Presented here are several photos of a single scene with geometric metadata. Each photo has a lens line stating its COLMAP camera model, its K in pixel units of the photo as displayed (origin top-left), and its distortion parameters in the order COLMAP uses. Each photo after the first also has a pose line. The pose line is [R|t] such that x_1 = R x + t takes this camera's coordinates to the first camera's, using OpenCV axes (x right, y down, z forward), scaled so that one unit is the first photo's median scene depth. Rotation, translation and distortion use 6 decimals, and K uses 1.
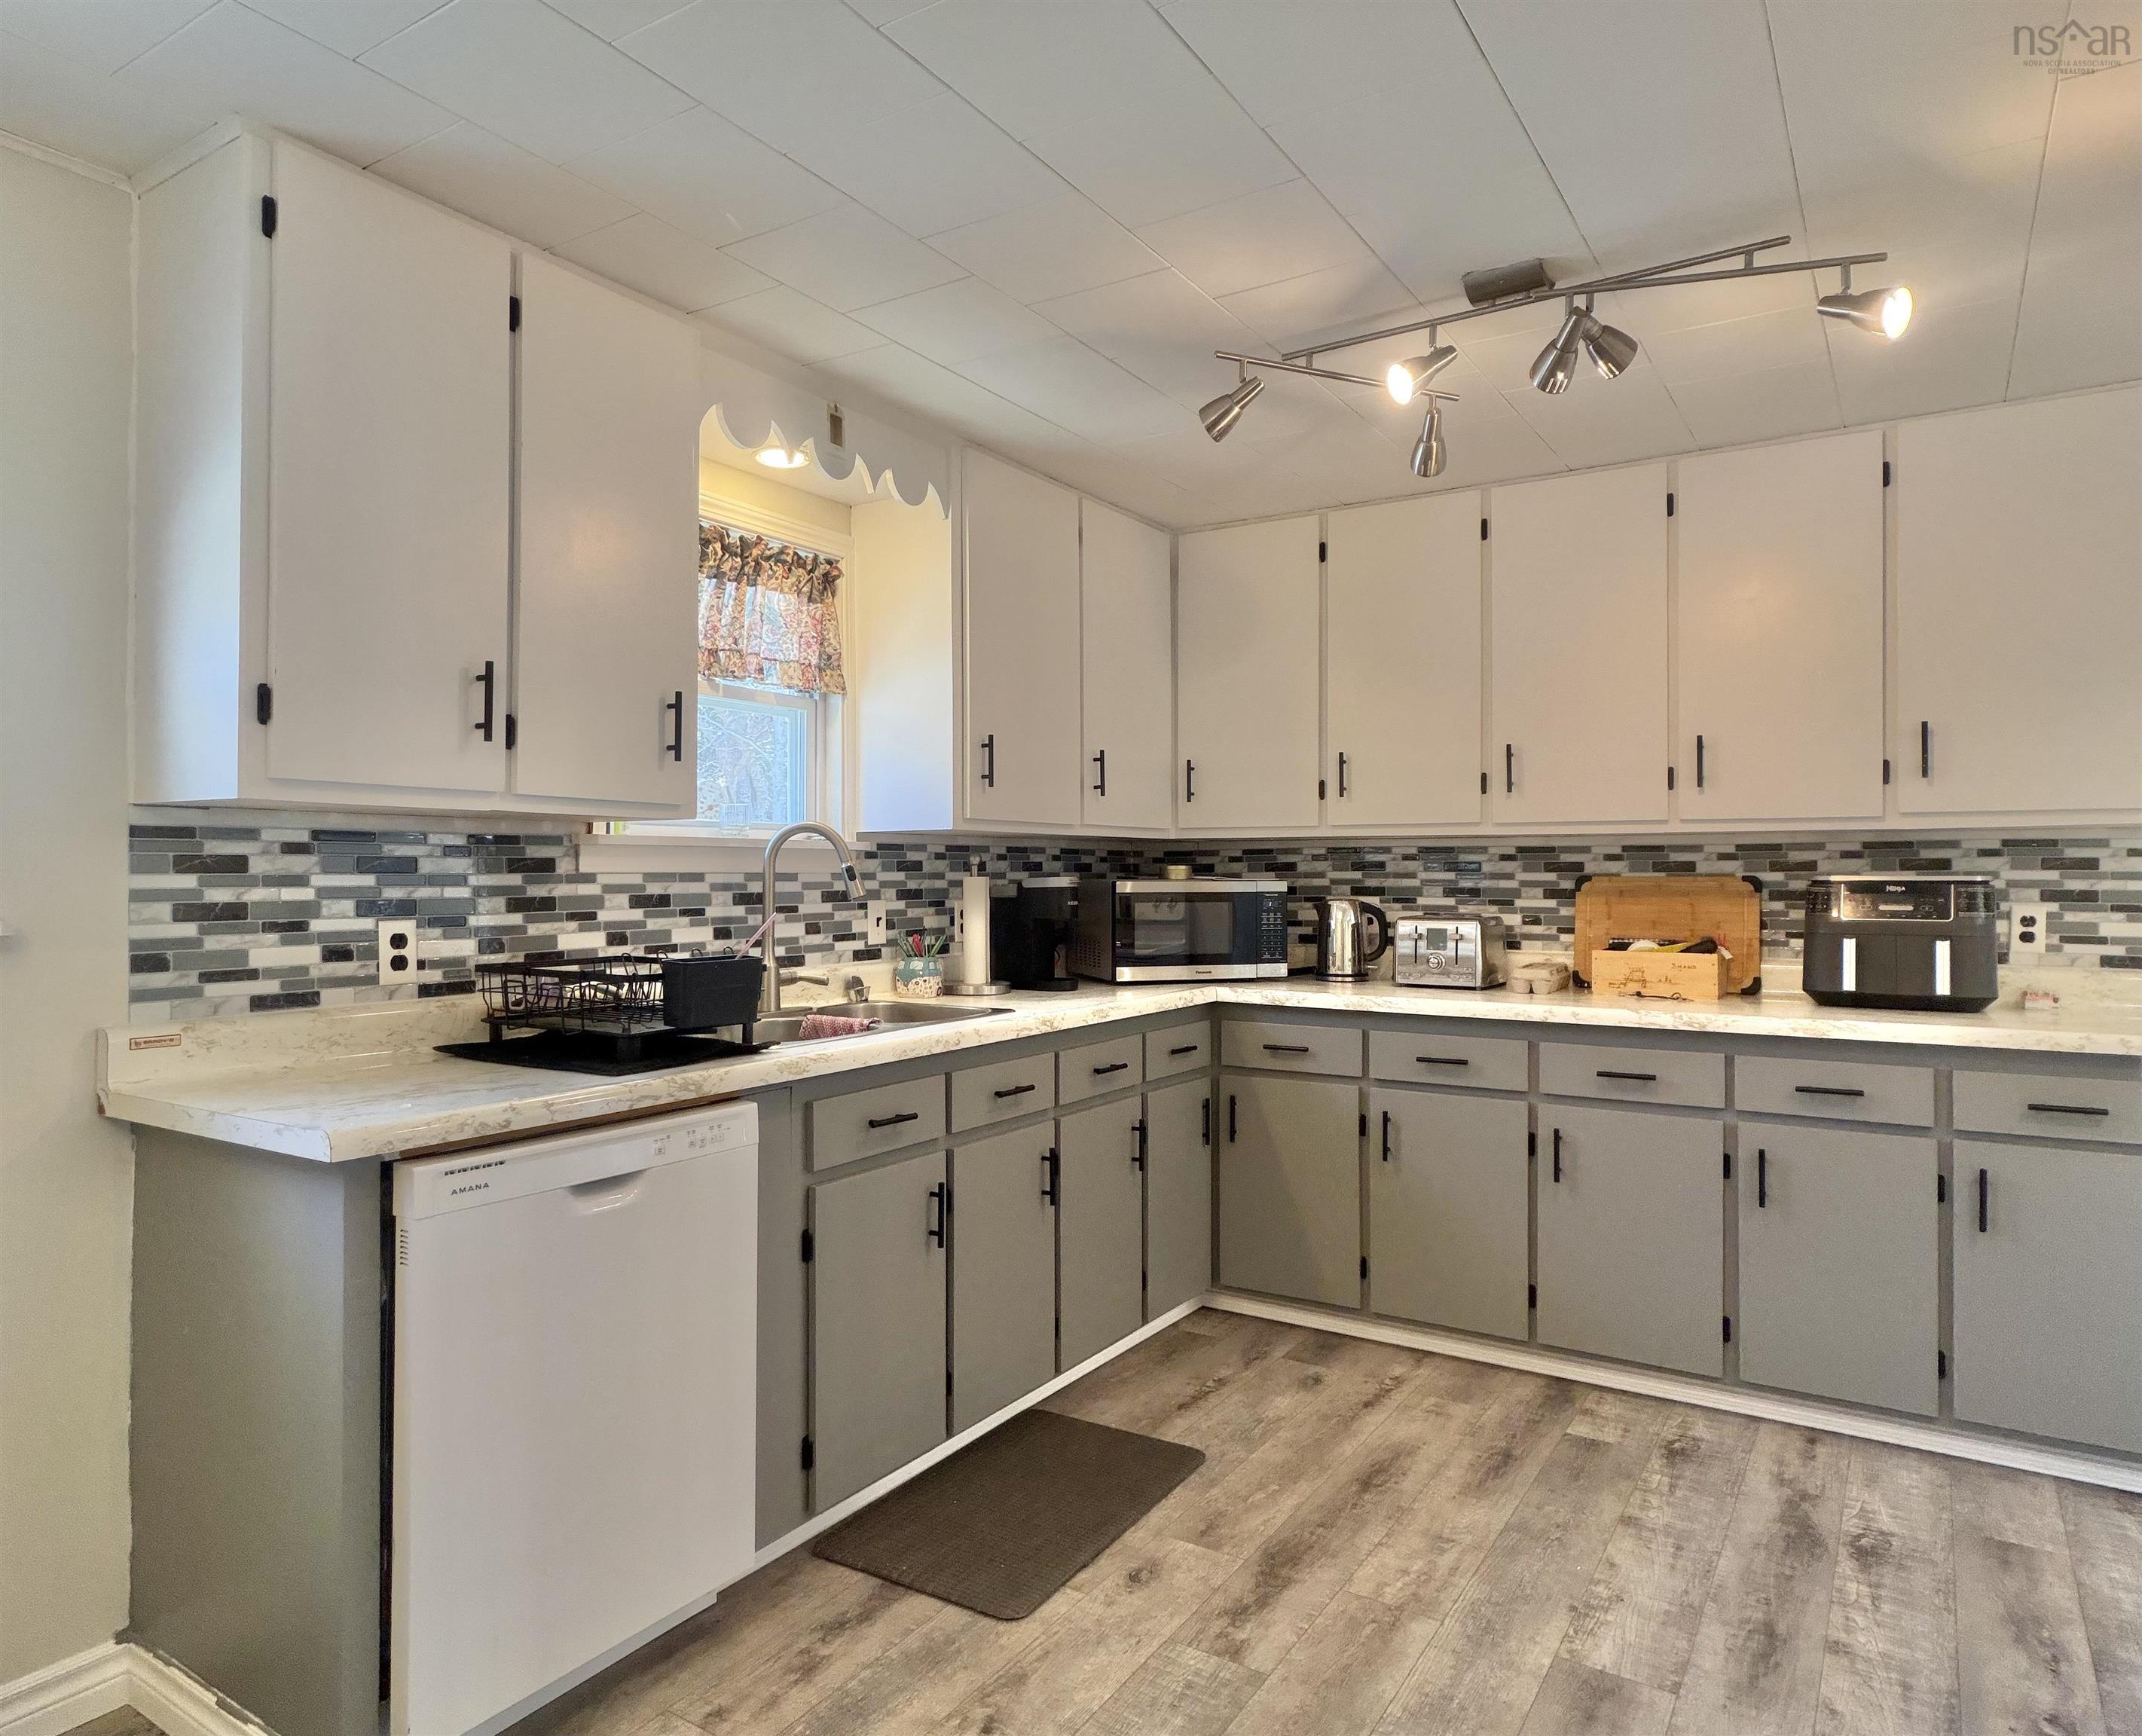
lens RADIAL K [[1362.8, 0, 1055.7], [0, 1362.8, 877.6], [0, 0, 1]] dist [0.014669, -0.002850]
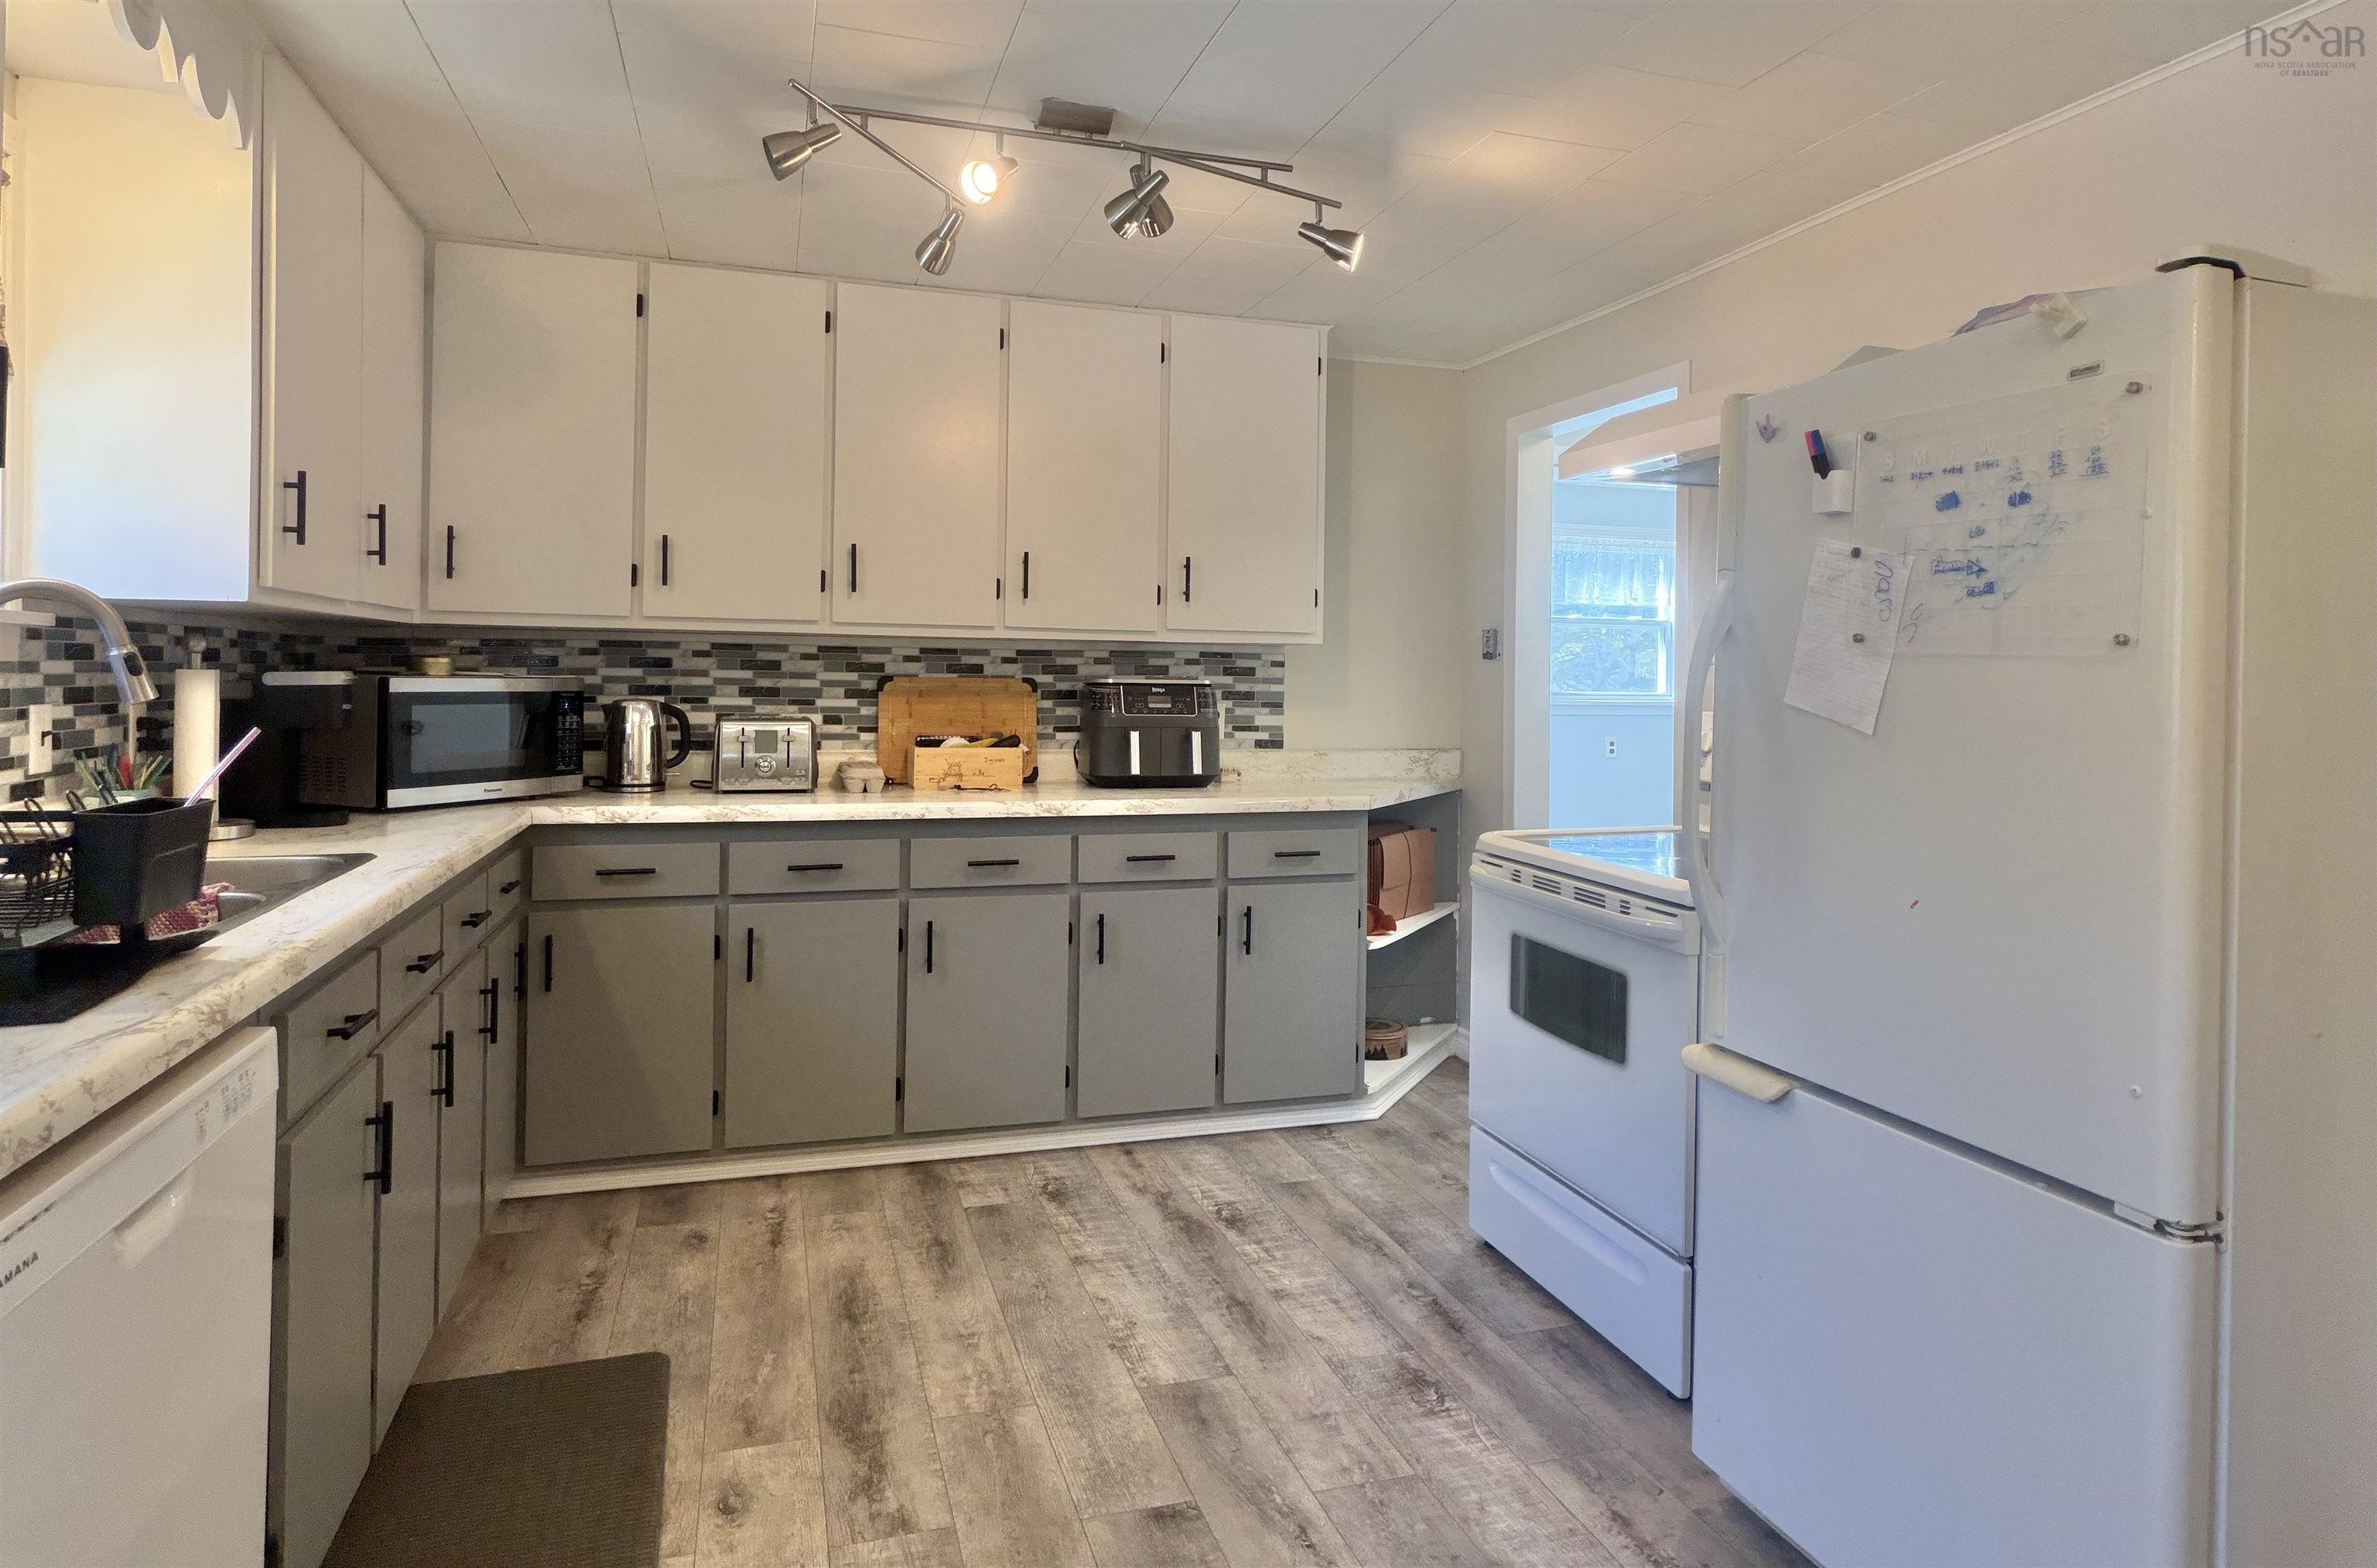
lens RADIAL K [[1382.9, 0, 1214.2], [0, 1382.9, 680.0], [0, 0, 1]] dist [-0.002040, 0.002621]
pose [[0.622826, 0.007137, 0.782328, -0.322580], [-0.012180, 0.999926, 0.000575, -0.002186], [-0.782265, -0.009887, 0.622867, 0.182322]]
